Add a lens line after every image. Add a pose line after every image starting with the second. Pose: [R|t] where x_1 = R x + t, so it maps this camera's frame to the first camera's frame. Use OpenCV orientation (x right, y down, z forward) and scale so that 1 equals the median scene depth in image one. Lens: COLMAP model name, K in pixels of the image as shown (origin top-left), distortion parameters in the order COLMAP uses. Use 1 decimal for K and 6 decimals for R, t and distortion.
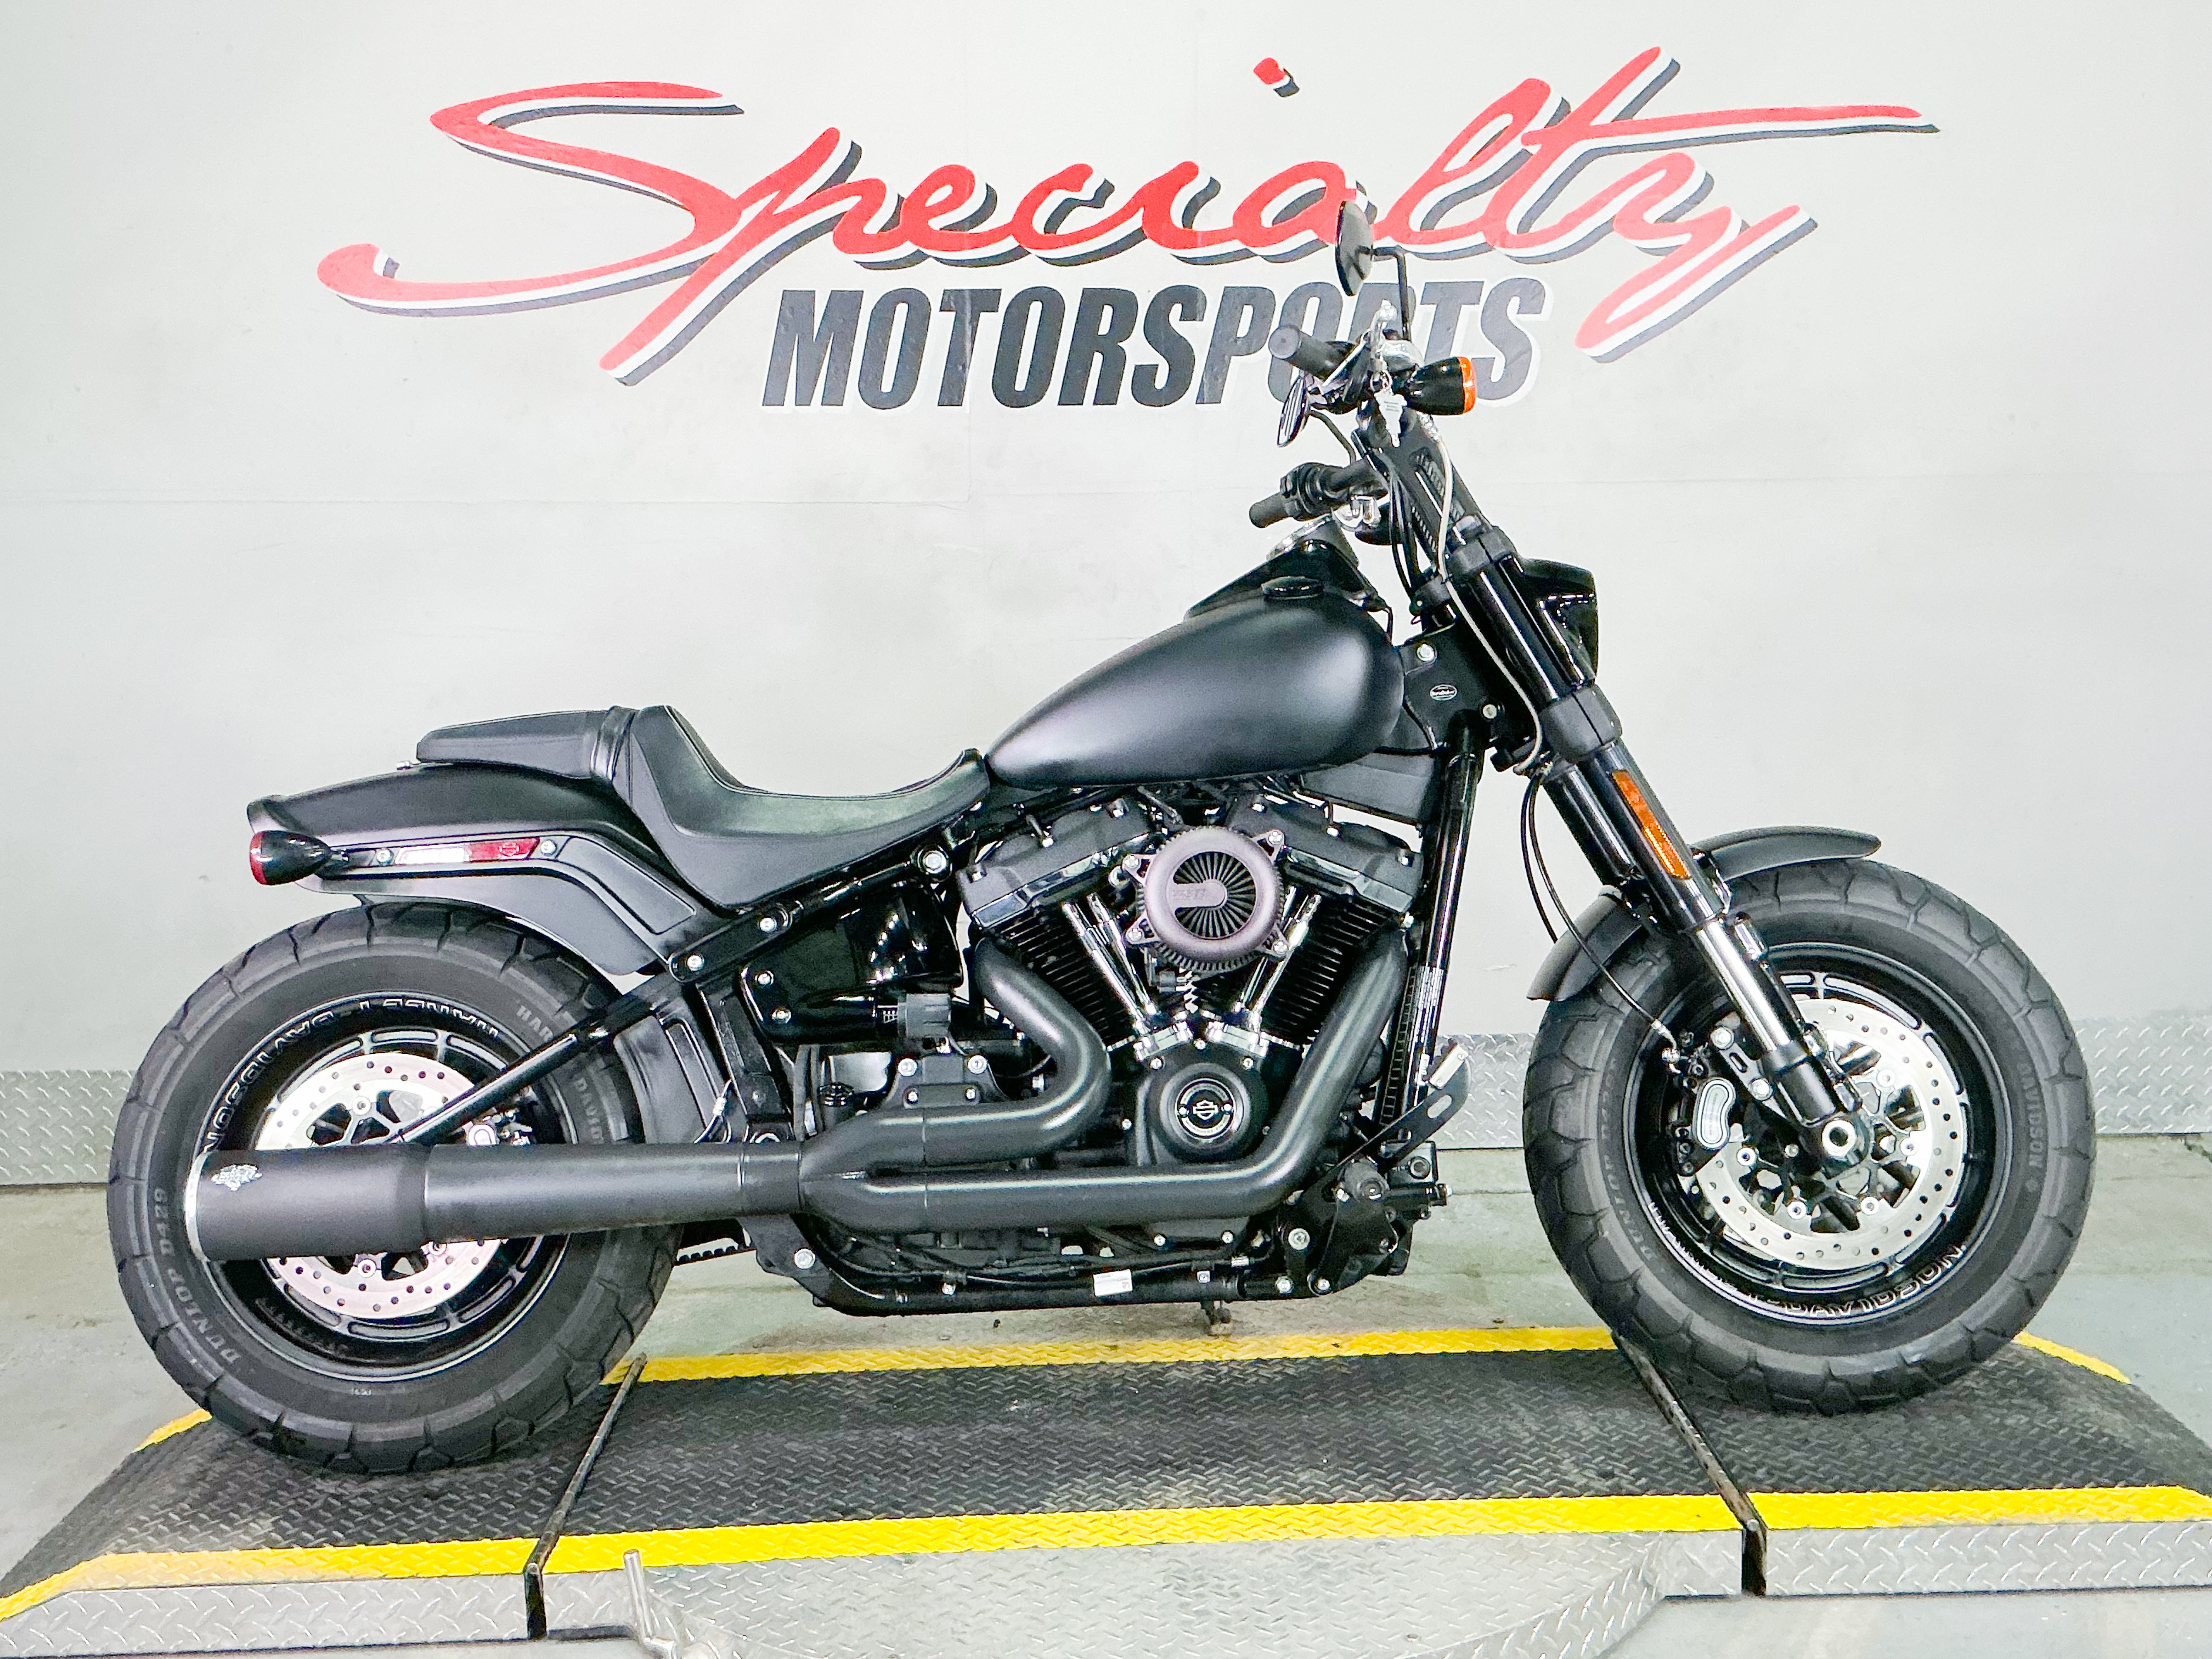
lens RADIAL K [[2348.1, 0, 1106.0], [0, 2348.1, 829.5], [0, 0, 1]] dist [0.152067, -0.360712]
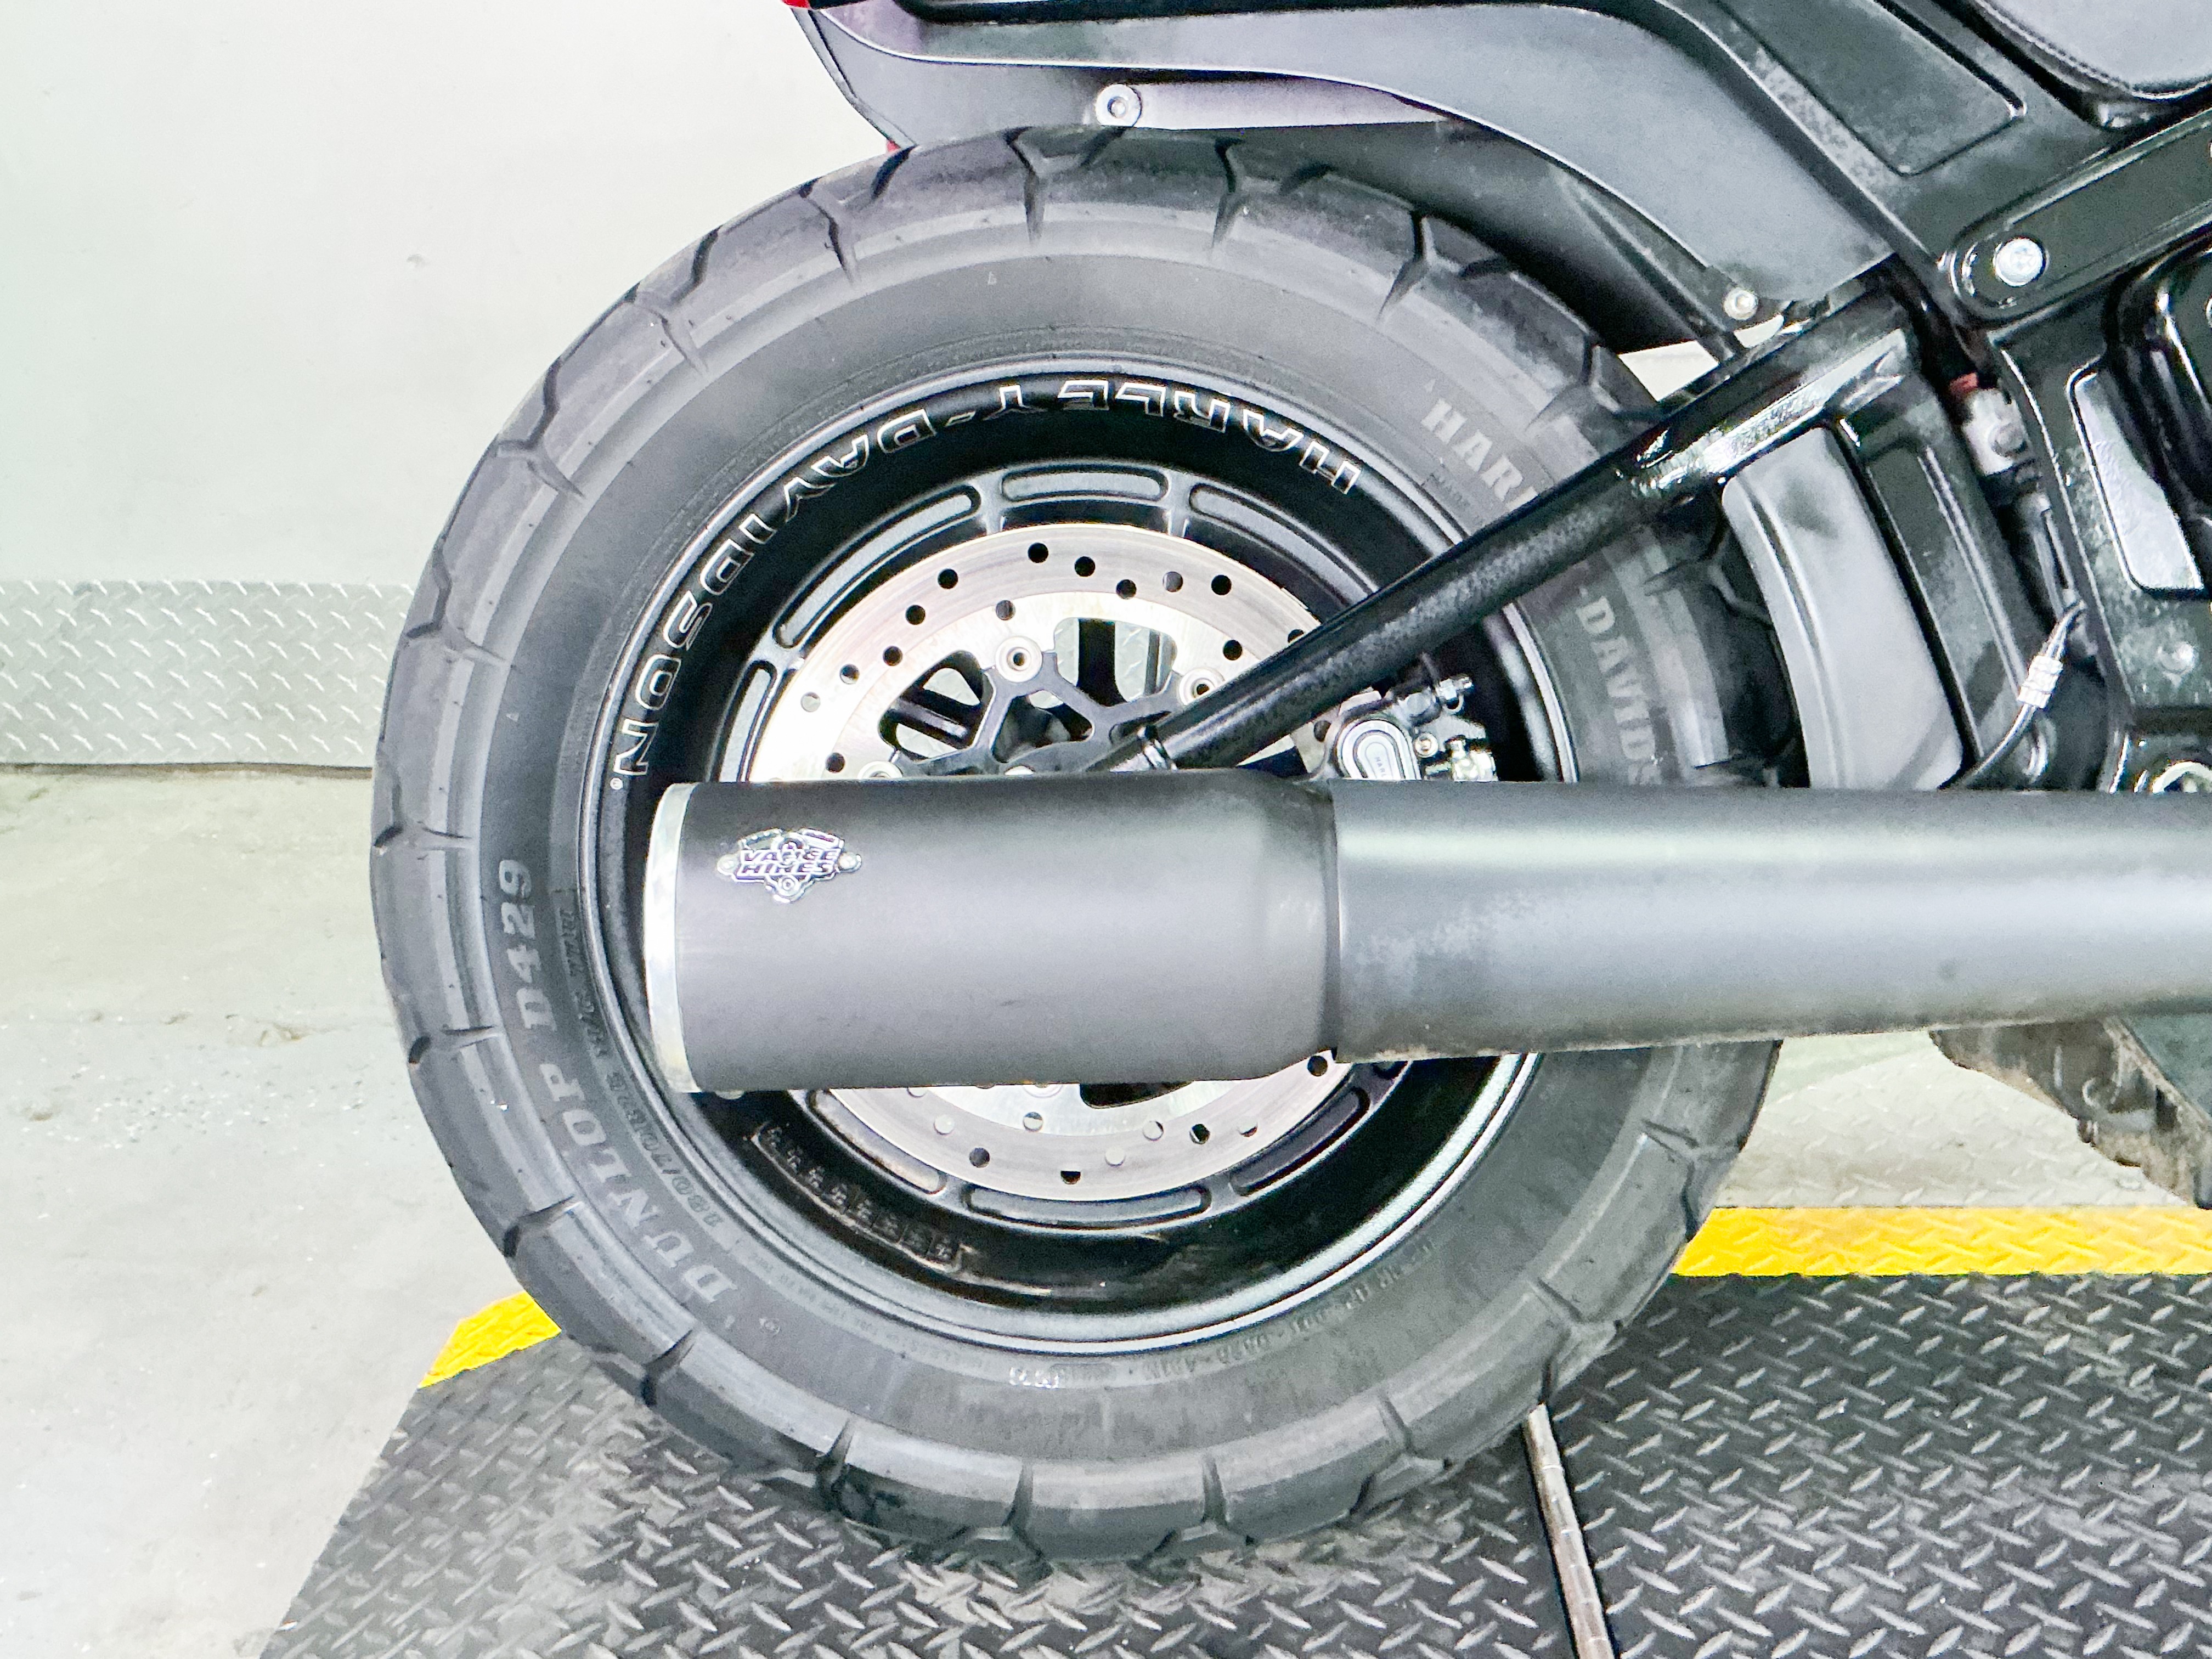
lens RADIAL K [[2348.1, 0, 1106.0], [0, 2348.1, 829.5], [0, 0, 1]] dist [0.152067, -0.360712]
pose [[0.999064, 0.020738, -0.037953, -0.283405], [-0.013277, 0.982230, 0.187211, 0.071889], [0.041161, -0.186532, 0.981586, 0.622885]]
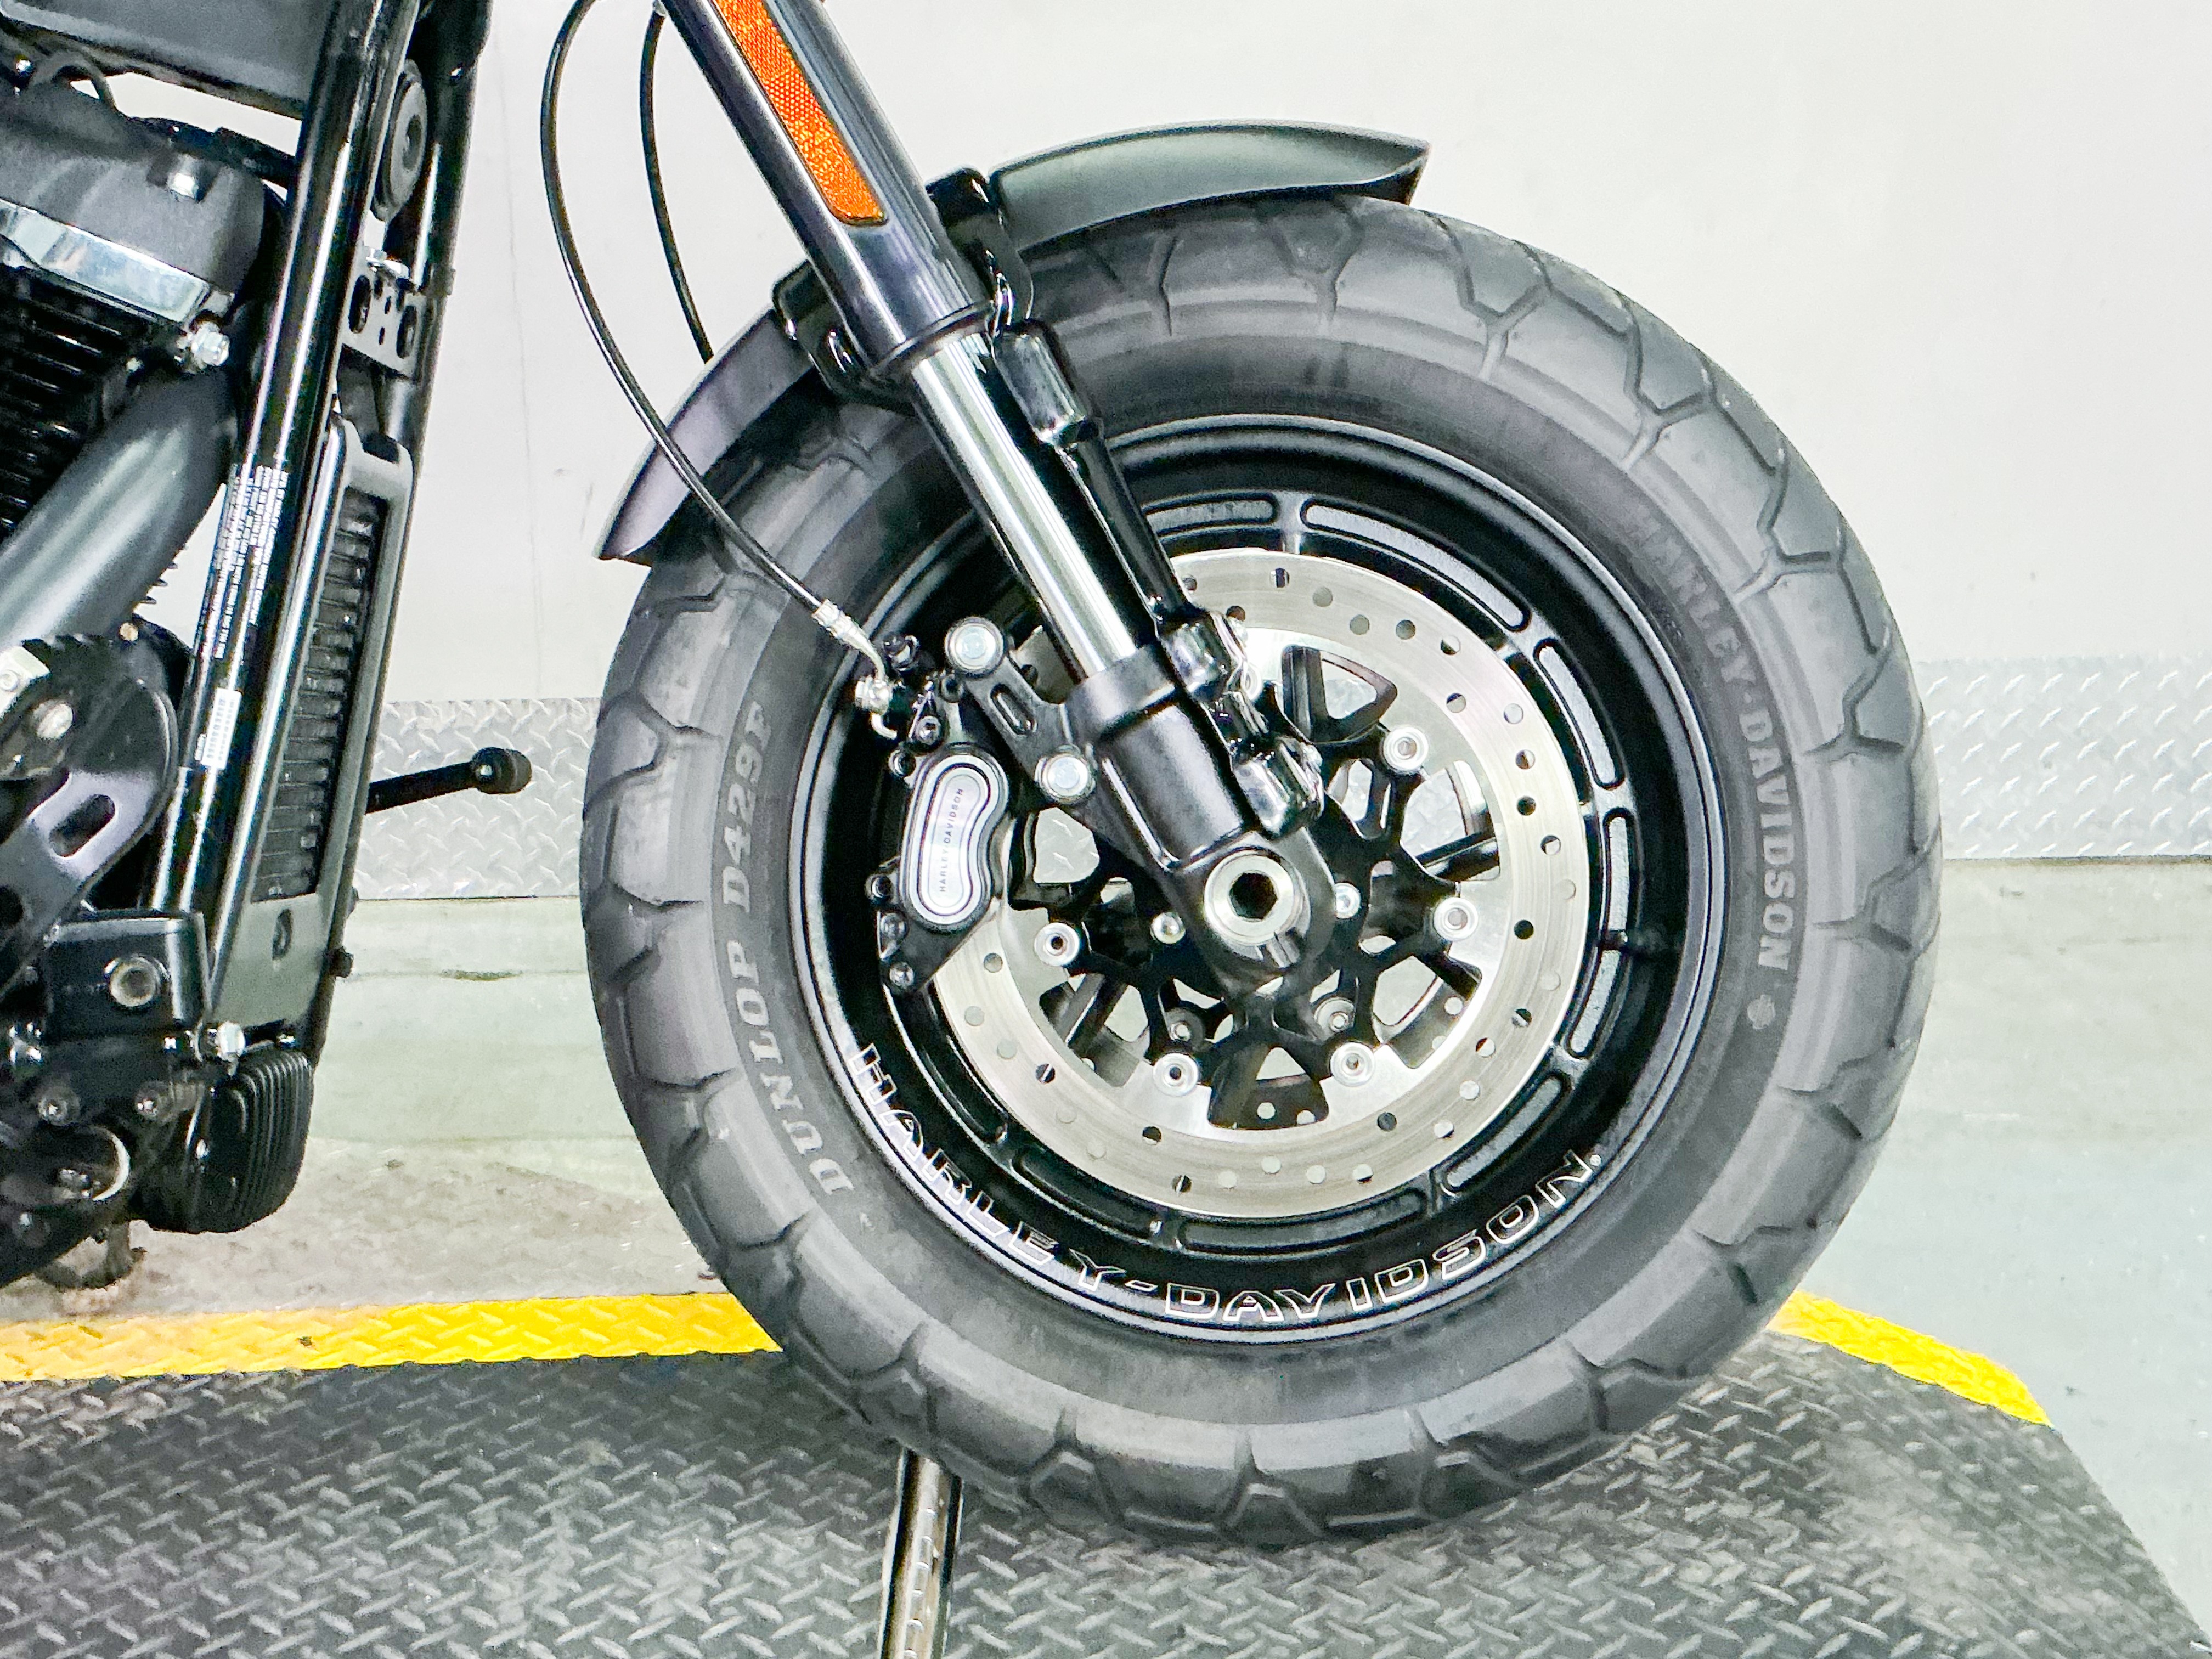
lens RADIAL K [[2700.6, 0, 1106.0], [0, 2700.6, 829.5], [0, 0, 1]] dist [0.008280, 0.591434]
pose [[0.999959, 0.002657, -0.008650, 0.281389], [-0.001531, 0.991805, 0.127755, 0.060169], [0.008918, -0.127737, 0.991768, 0.549067]]
